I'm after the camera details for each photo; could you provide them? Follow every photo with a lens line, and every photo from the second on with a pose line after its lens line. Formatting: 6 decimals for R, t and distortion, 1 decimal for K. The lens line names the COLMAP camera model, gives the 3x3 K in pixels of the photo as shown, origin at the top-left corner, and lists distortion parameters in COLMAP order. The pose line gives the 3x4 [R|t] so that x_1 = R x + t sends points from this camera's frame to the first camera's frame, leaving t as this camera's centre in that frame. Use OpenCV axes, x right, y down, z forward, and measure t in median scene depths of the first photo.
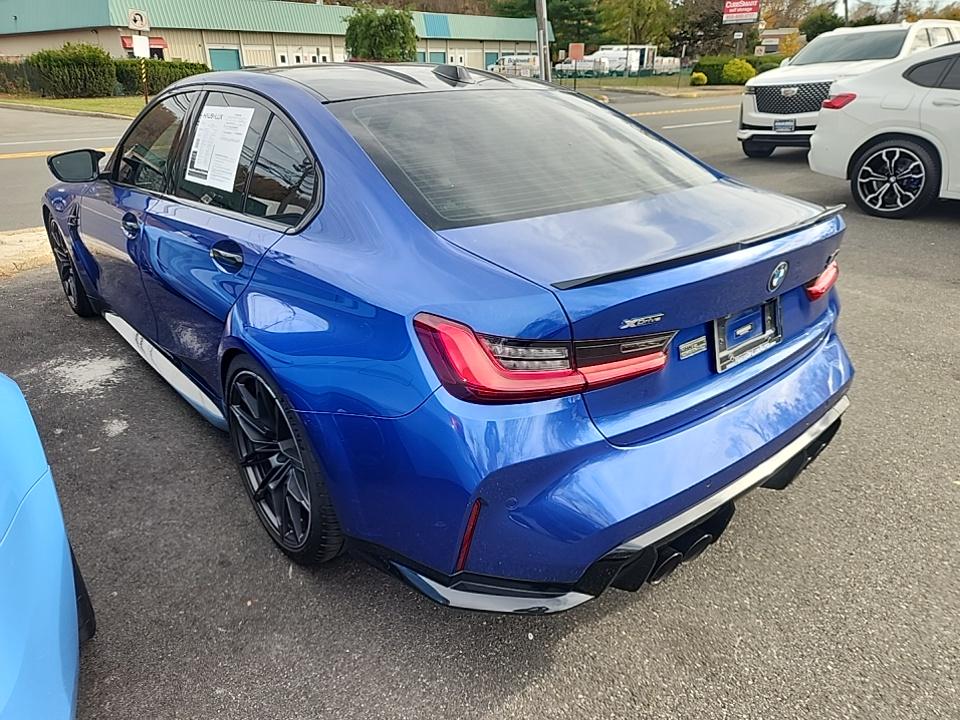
lens RADIAL K [[639.7, 0, 481.3], [0, 639.7, 341.4], [0, 0, 1]] dist [0.001735, 0.002626]
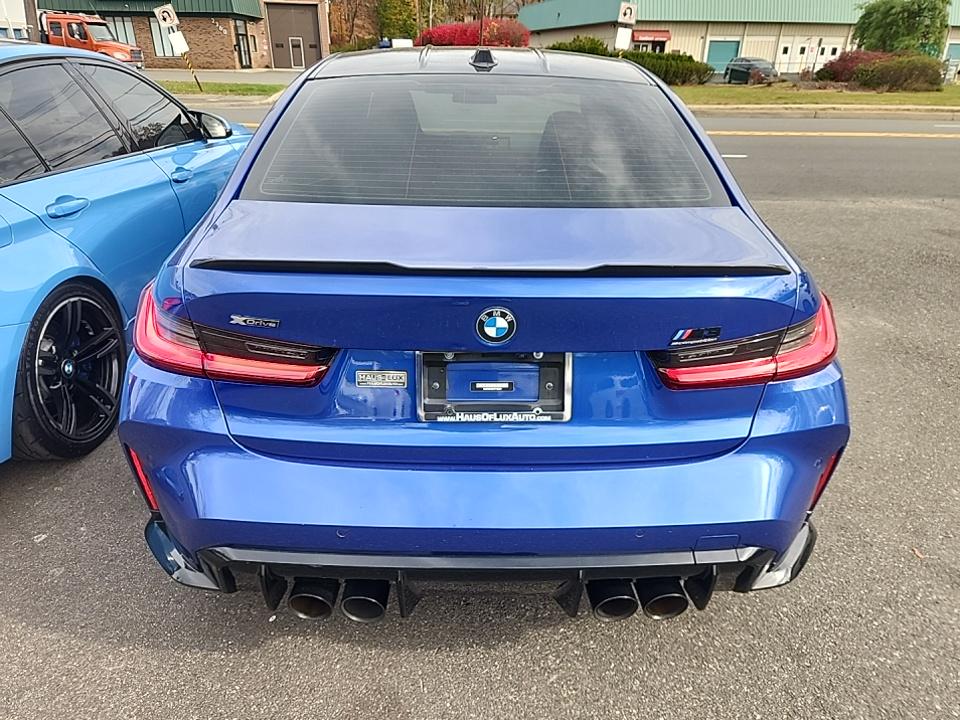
lens RADIAL K [[659.1, 0, 479.8], [0, 659.1, 329.3], [0, 0, 1]] dist [0.070284, -0.080279]
pose [[0.781009, 0.245059, -0.574431, 0.057535], [-0.256668, 0.964478, 0.062487, -0.008950], [0.569339, 0.098635, 0.816165, 0.021570]]
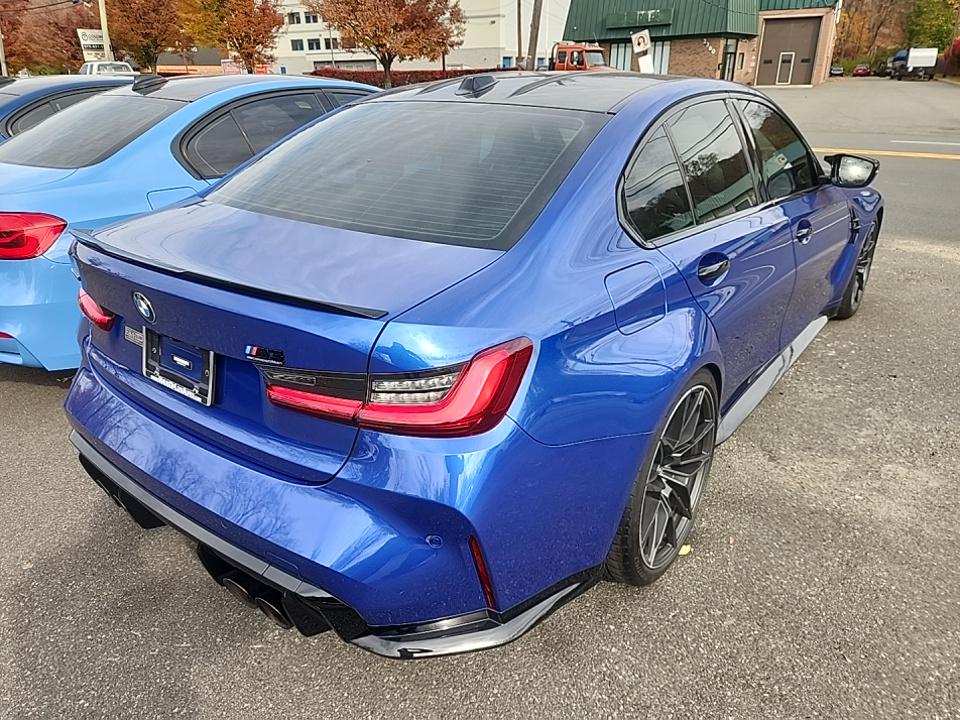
lens RADIAL K [[659.1, 0, 479.8], [0, 659.1, 329.3], [0, 0, 1]] dist [0.070284, -0.080279]
pose [[0.210772, 0.343117, -0.915339, 0.094604], [-0.366939, 0.895672, 0.251251, -0.032063], [0.906053, 0.282917, 0.314685, 0.072893]]
